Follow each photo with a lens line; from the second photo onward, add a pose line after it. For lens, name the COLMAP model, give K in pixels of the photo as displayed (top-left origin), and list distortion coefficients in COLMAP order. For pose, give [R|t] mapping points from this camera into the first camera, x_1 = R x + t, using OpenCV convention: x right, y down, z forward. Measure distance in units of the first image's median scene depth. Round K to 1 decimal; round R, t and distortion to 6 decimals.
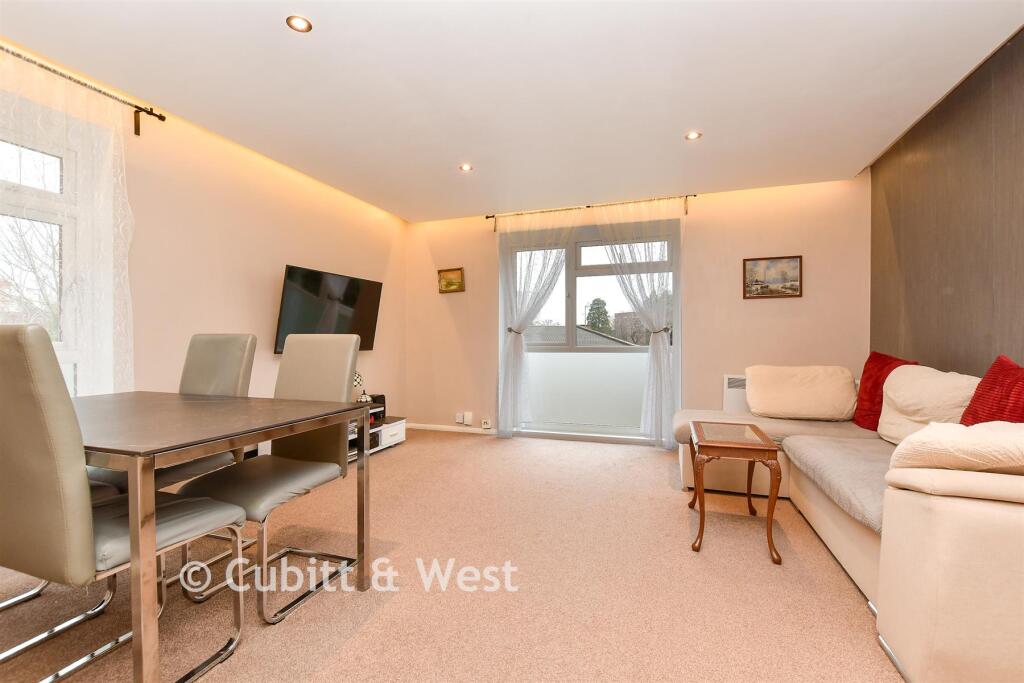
lens RADIAL K [[449.9, 0, 508.9], [0, 449.9, 341.7], [0, 0, 1]] dist [-0.010911, 0.003504]
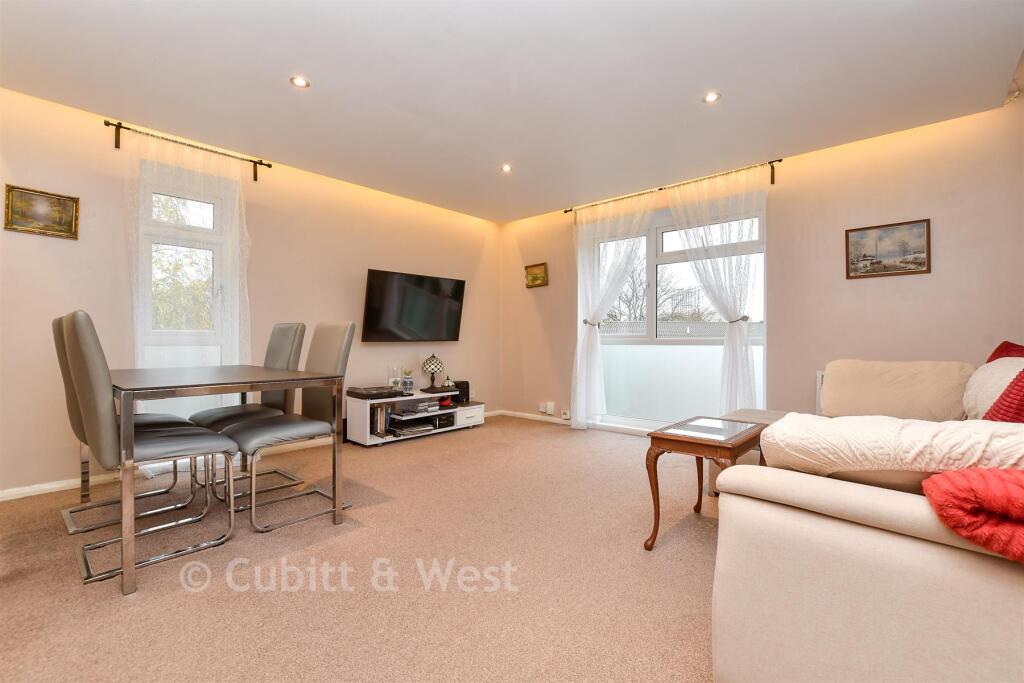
lens RADIAL K [[449.9, 0, 511.6], [0, 449.9, 341.1], [0, 0, 1]] dist [-0.010911, 0.003504]
pose [[0.921955, 0.004485, -0.387271, 0.276508], [-0.003943, 0.999990, 0.002193, 0.017502], [0.387277, -0.000494, 0.921963, 0.016732]]
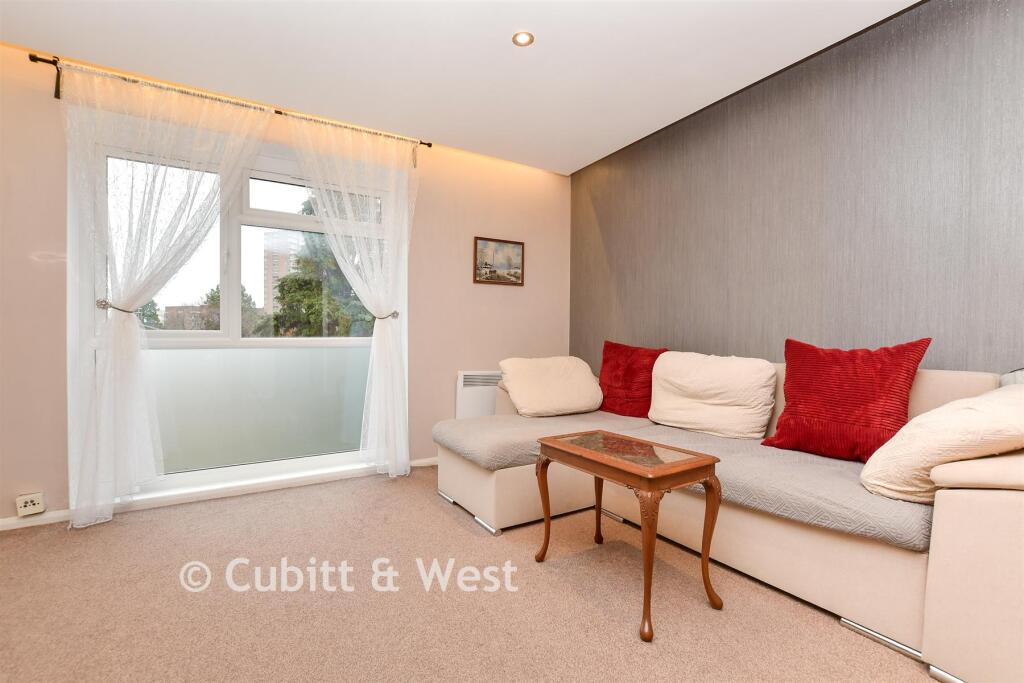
lens RADIAL K [[449.9, 0, 505.0], [0, 449.9, 341.5], [0, 0, 1]] dist [-0.010911, 0.003504]
pose [[0.639709, -0.004065, 0.768606, -0.108466], [-0.001494, 0.999978, 0.006531, 0.012533], [-0.768616, -0.005326, 0.639689, 0.393002]]
